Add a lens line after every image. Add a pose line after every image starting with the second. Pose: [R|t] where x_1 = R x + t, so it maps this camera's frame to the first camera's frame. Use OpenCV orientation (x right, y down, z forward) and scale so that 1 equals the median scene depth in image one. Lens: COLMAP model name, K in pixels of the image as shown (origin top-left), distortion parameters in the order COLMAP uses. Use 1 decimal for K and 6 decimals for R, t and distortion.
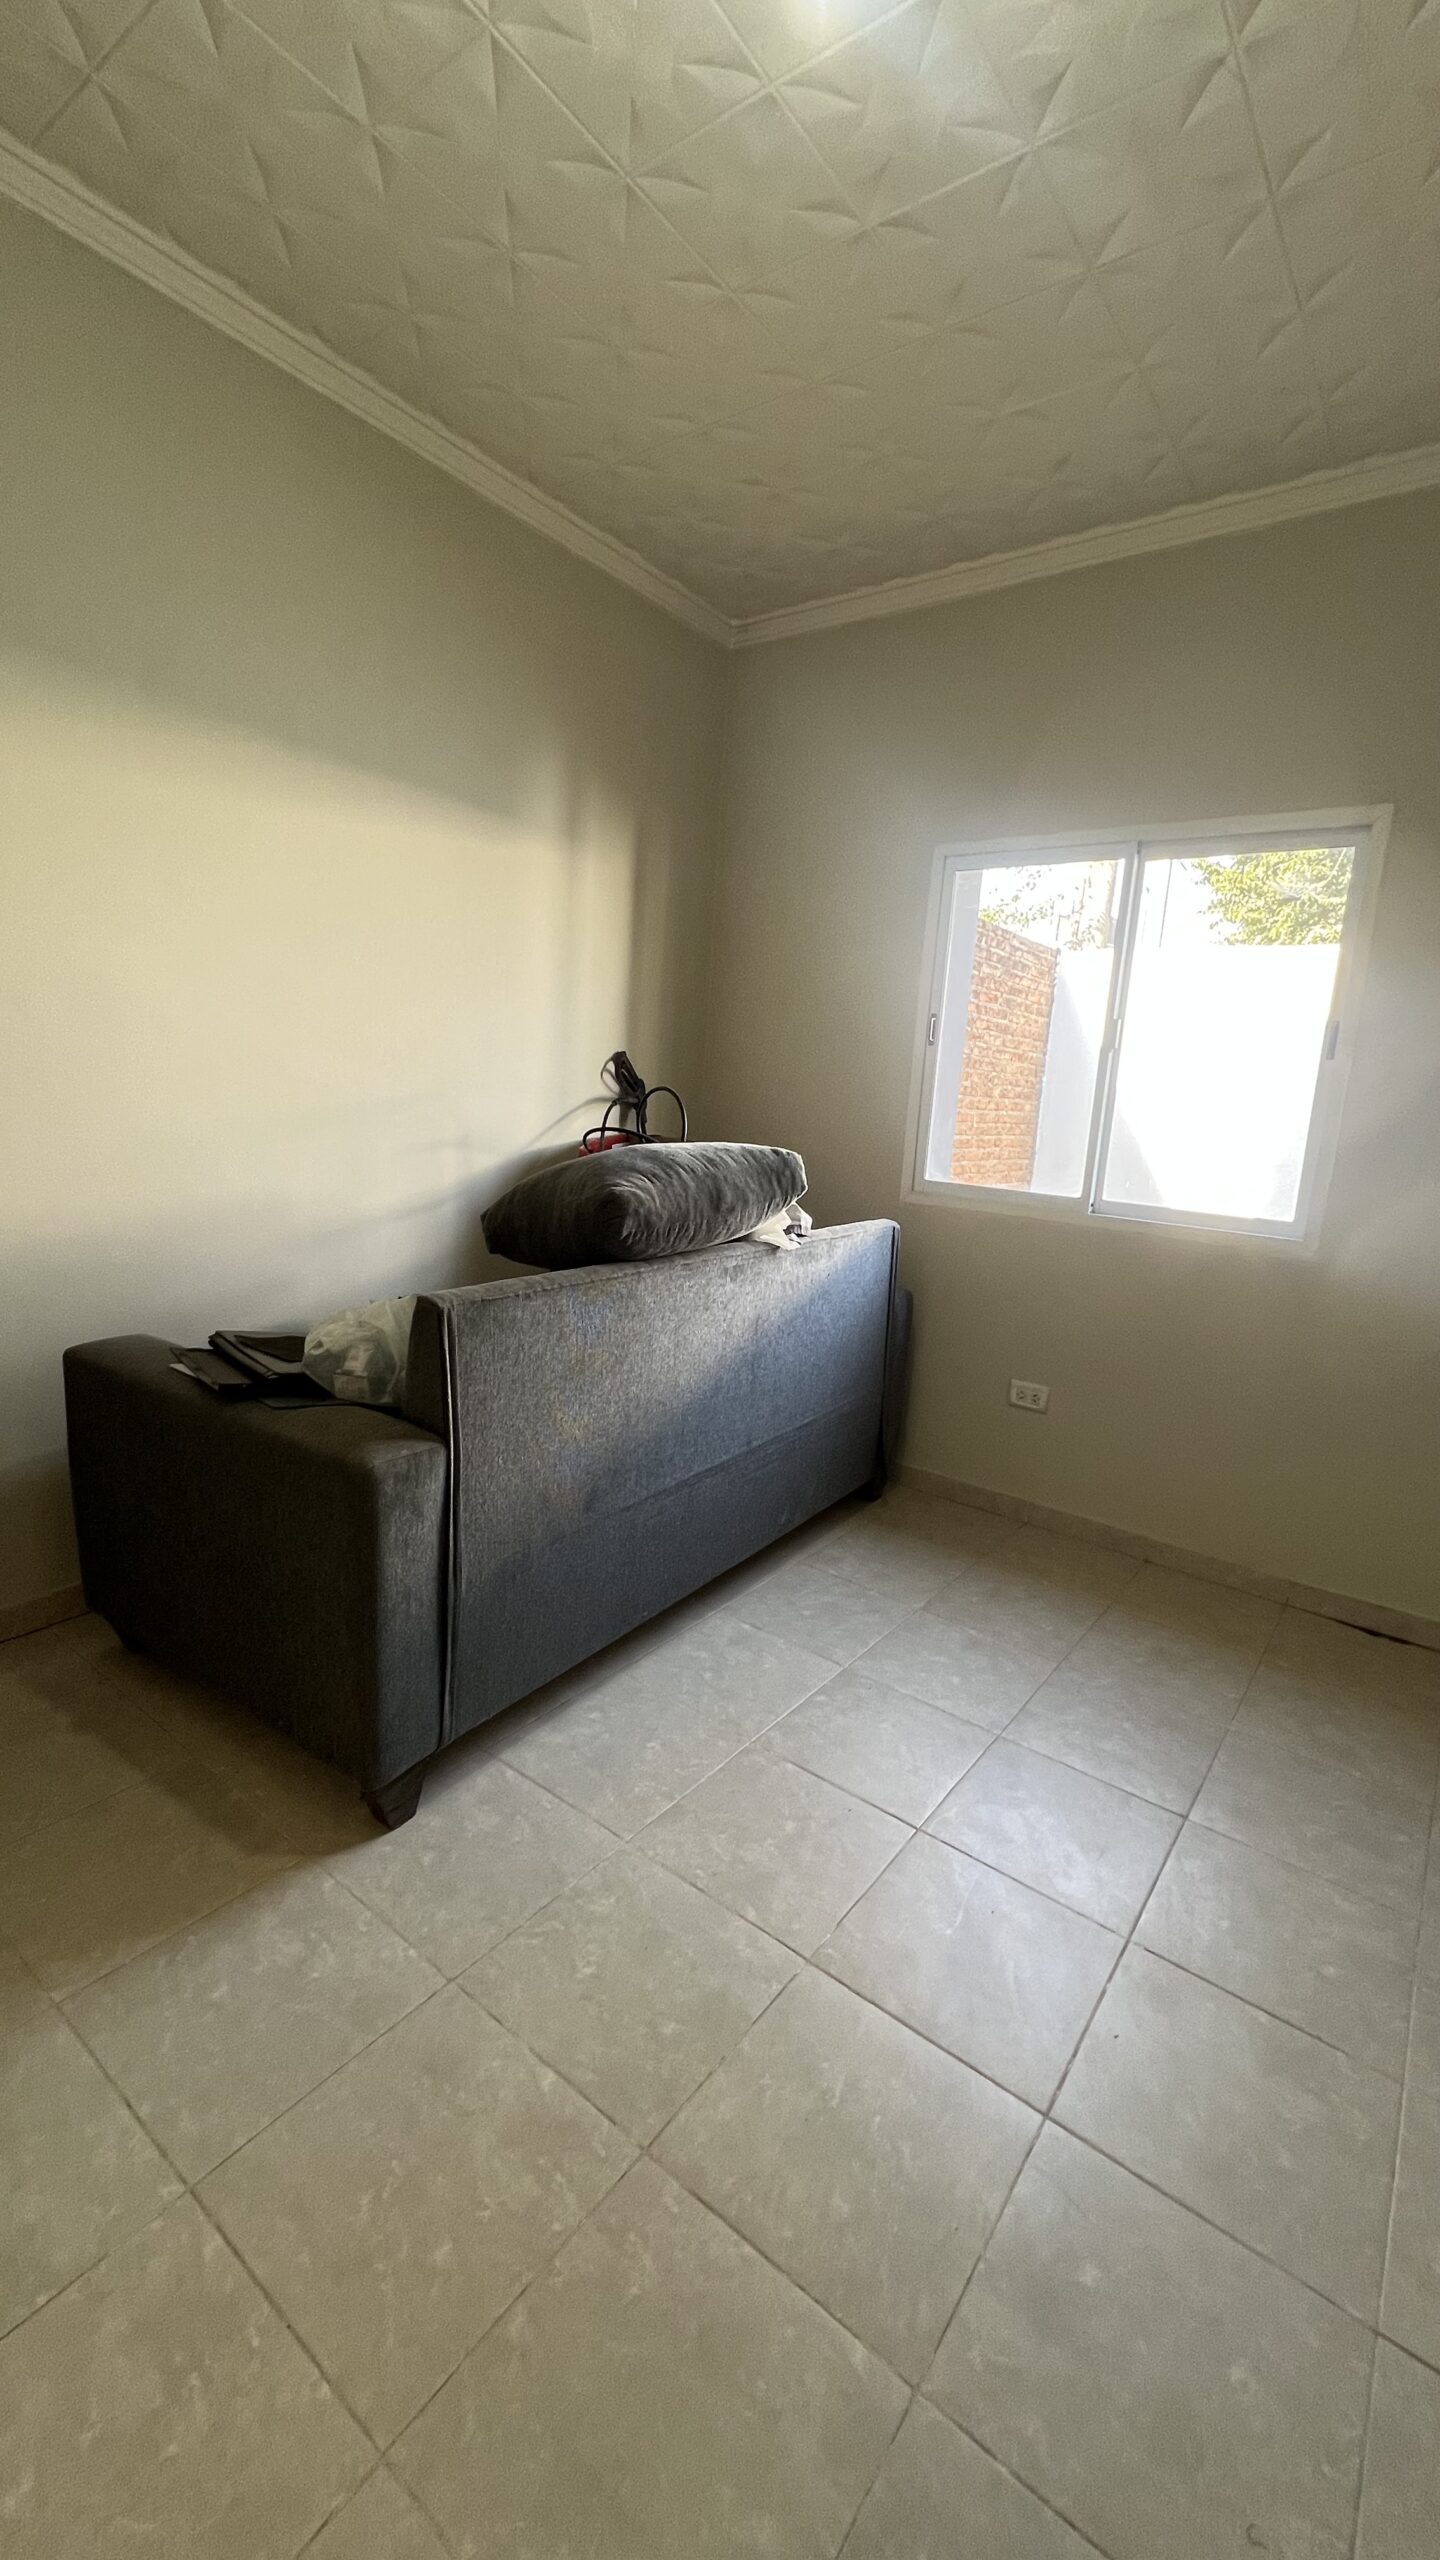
lens RADIAL K [[1026.4, 0, 731.5], [0, 1026.4, 1273.6], [0, 0, 1]] dist [0.001827, 0.000193]
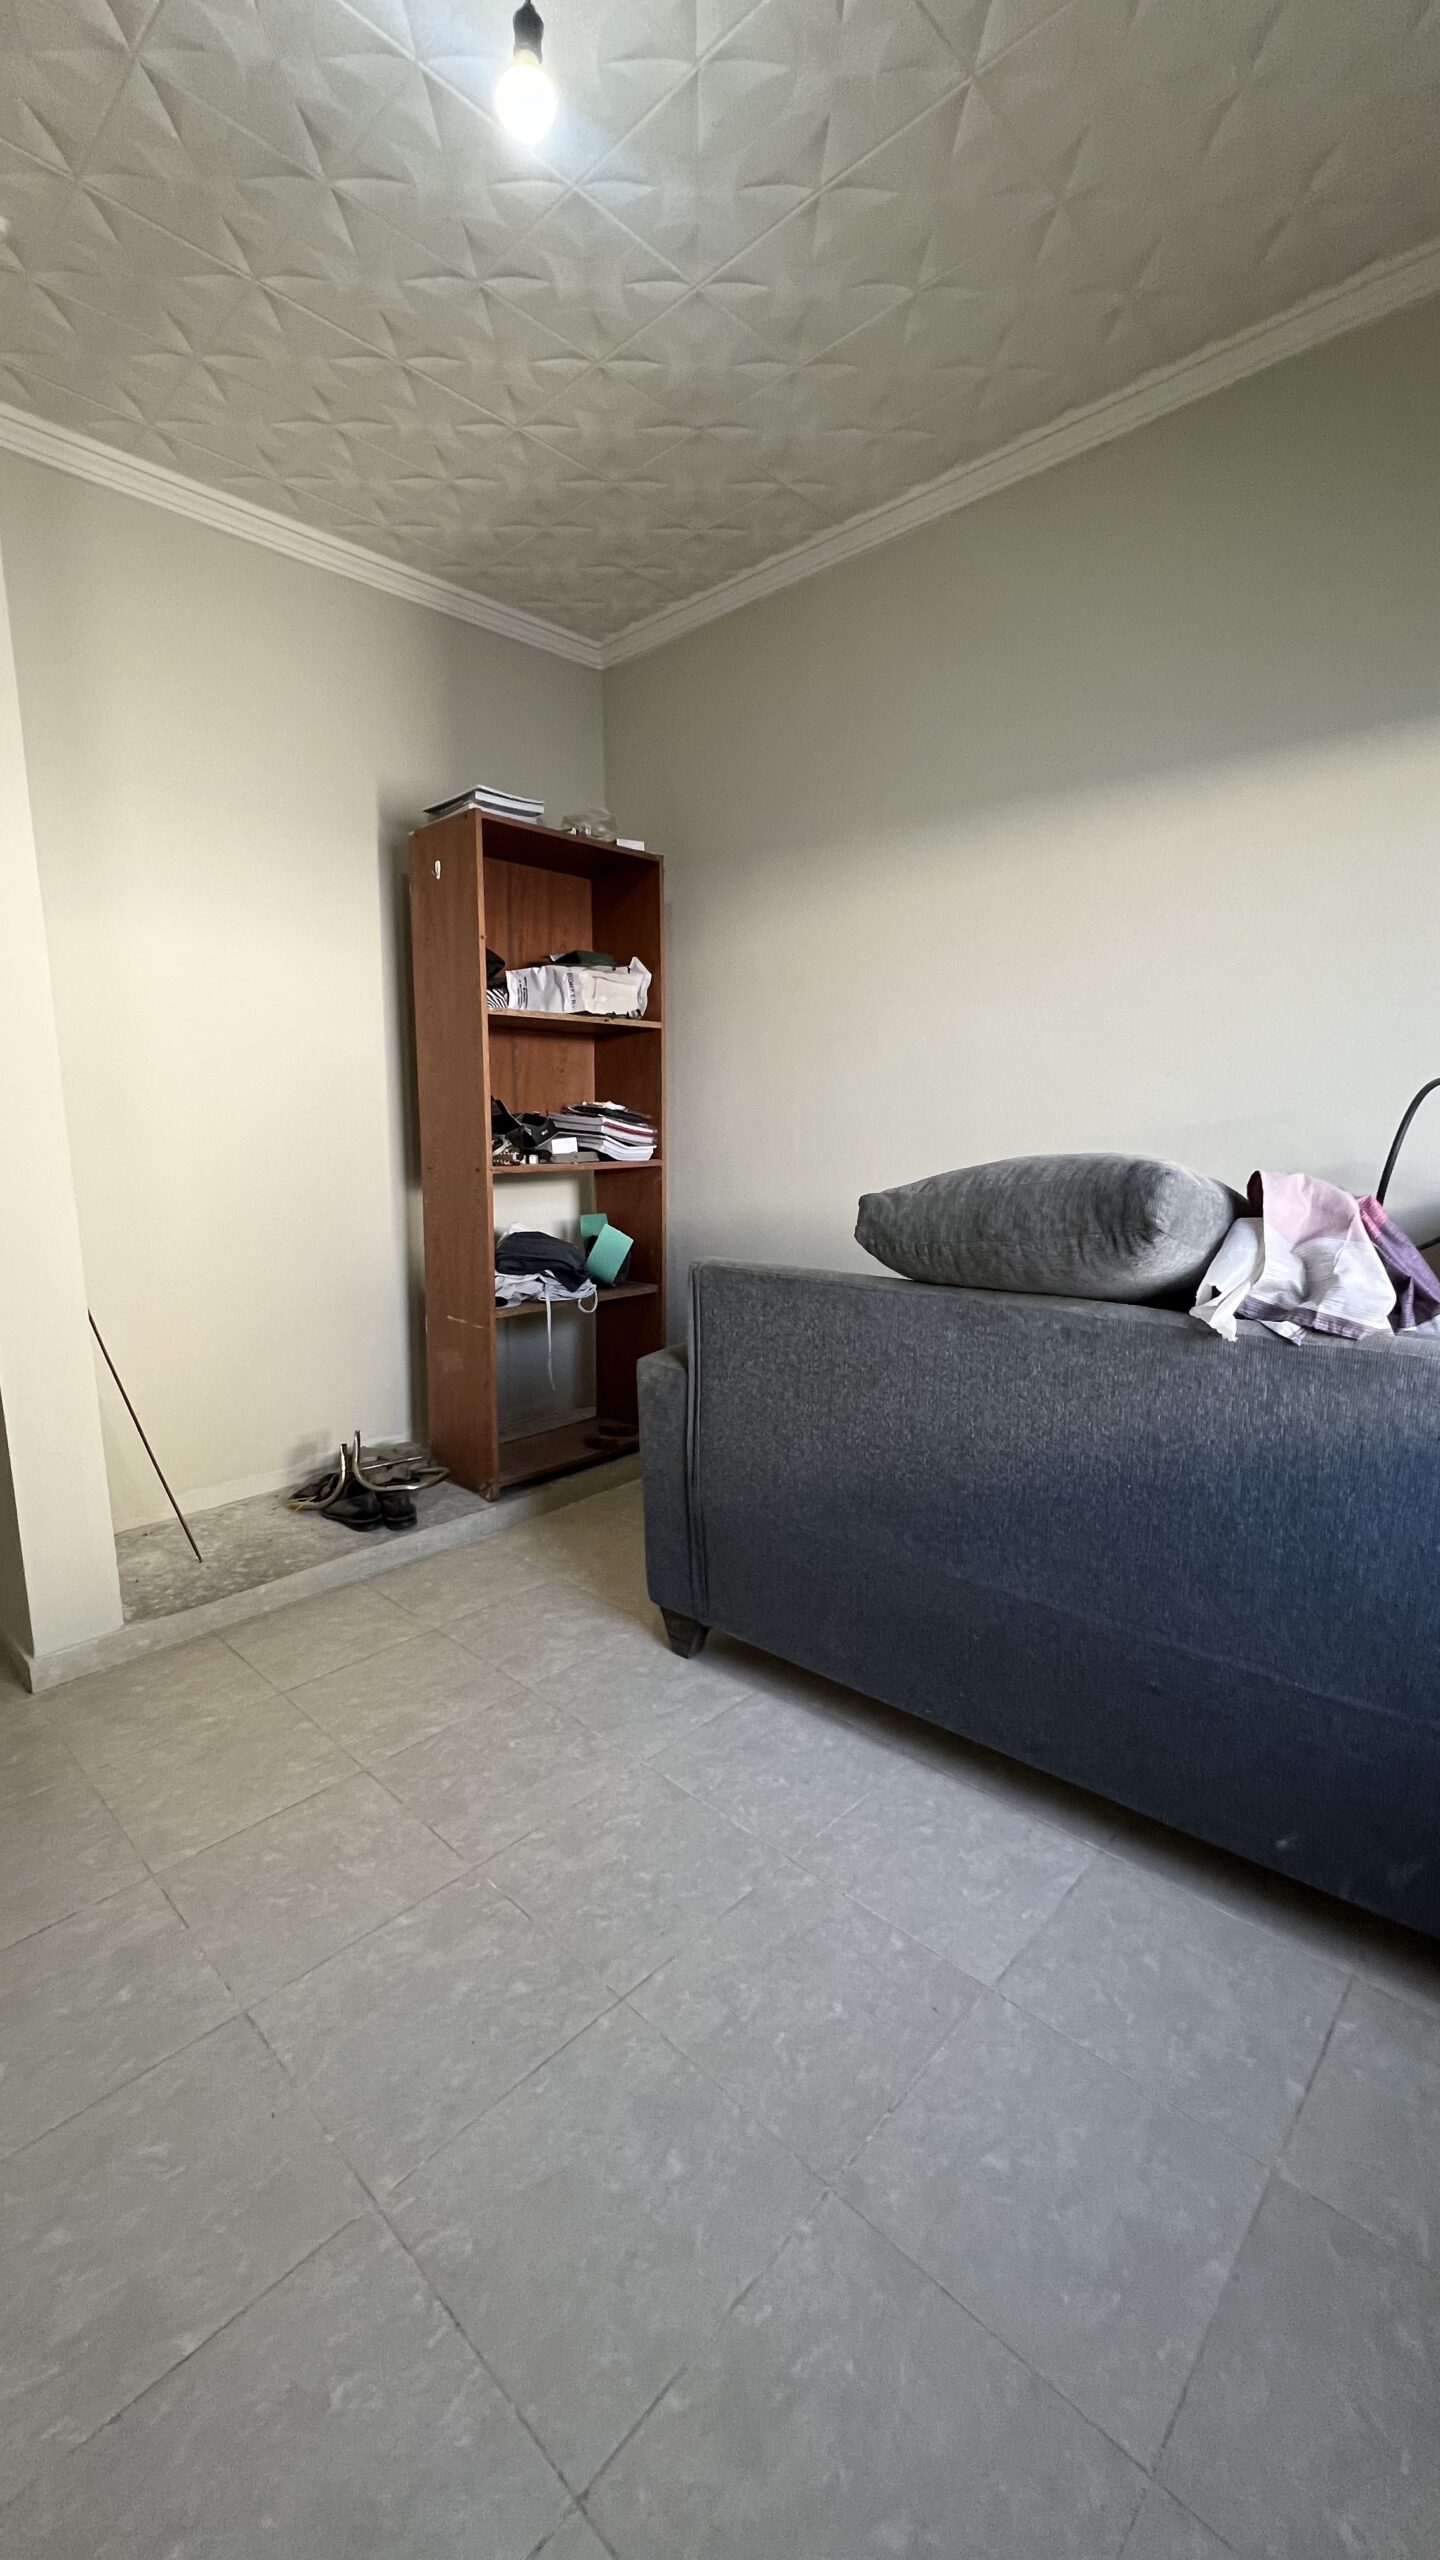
lens RADIAL K [[1022.6, 0, 727.1], [0, 1022.6, 1274.8], [0, 0, 1]] dist [0.000924, -0.000038]
pose [[-0.109572, 0.098810, -0.989055, 0.777454], [-0.182250, 0.976180, 0.117714, -0.089728], [0.977128, 0.193154, -0.088954, 0.912044]]
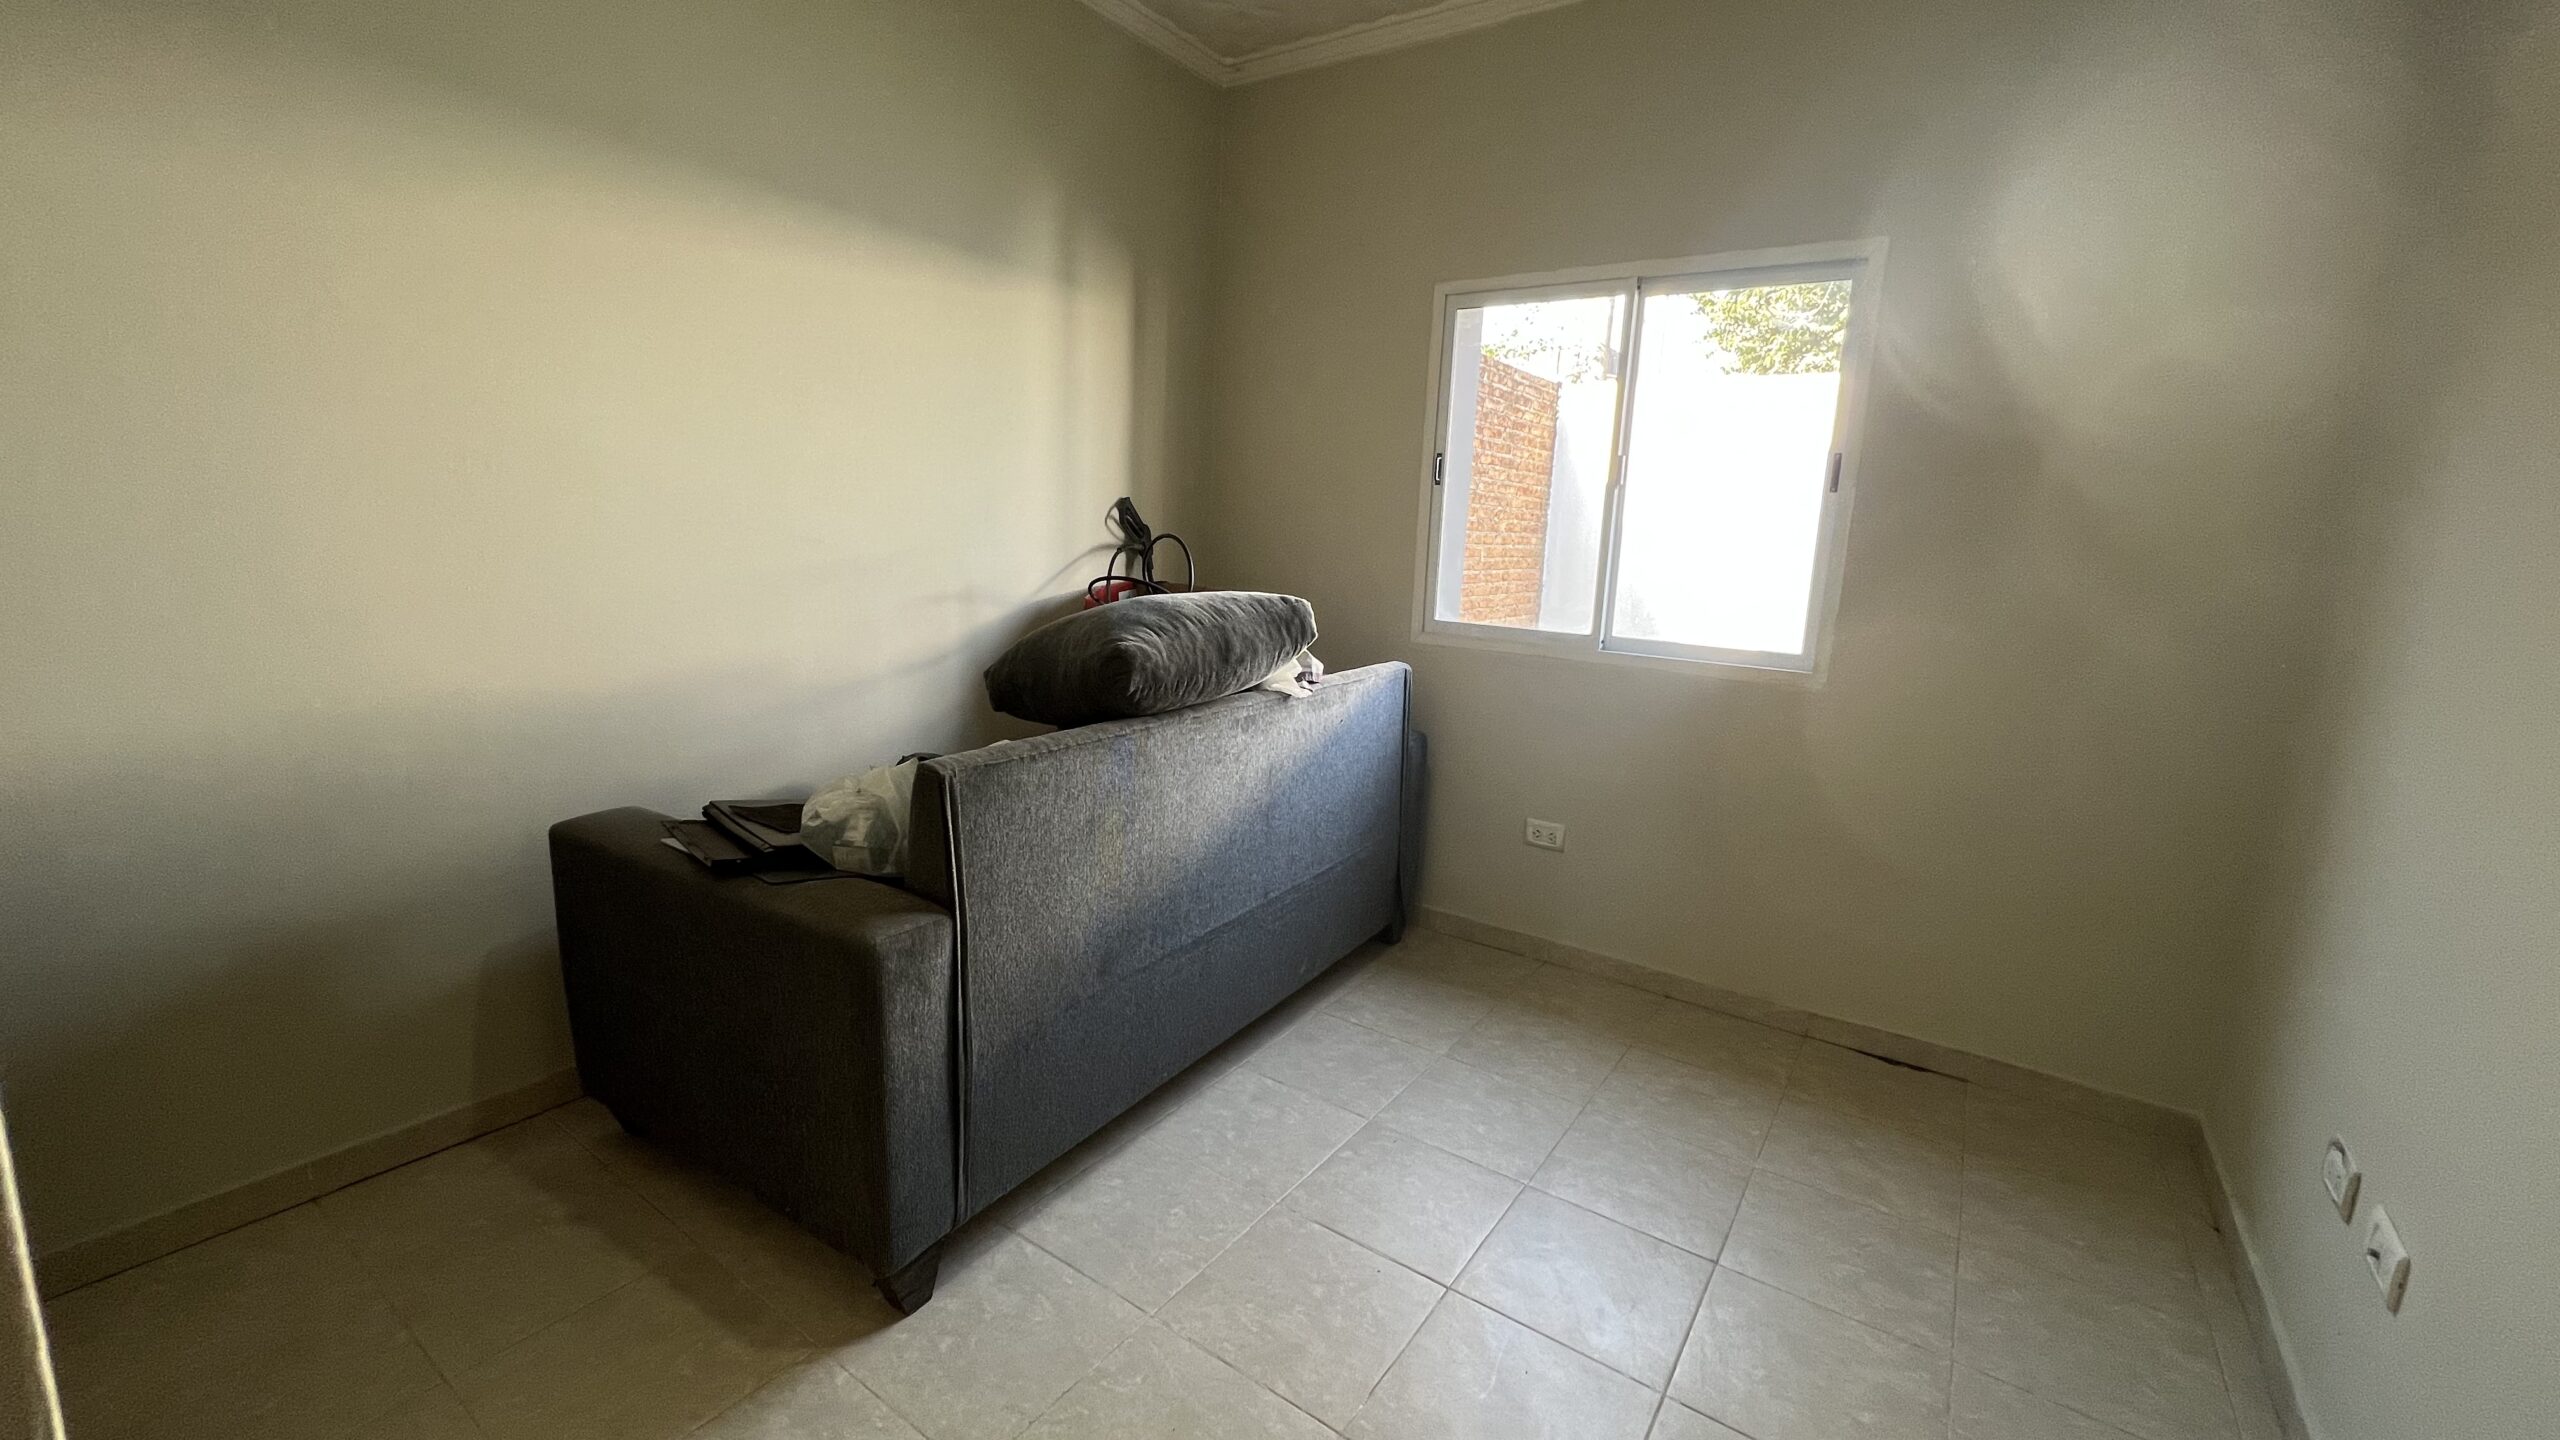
lens RADIAL K [[1022.6, 0, 1276.8], [0, 1022.6, 710.0], [0, 0, 1]] dist [0.000924, -0.000038]
pose [[0.999083, -0.029039, 0.031447, 0.002282], [0.029014, 0.999578, 0.001275, -0.015869], [-0.031471, -0.000361, 0.999505, 0.022785]]
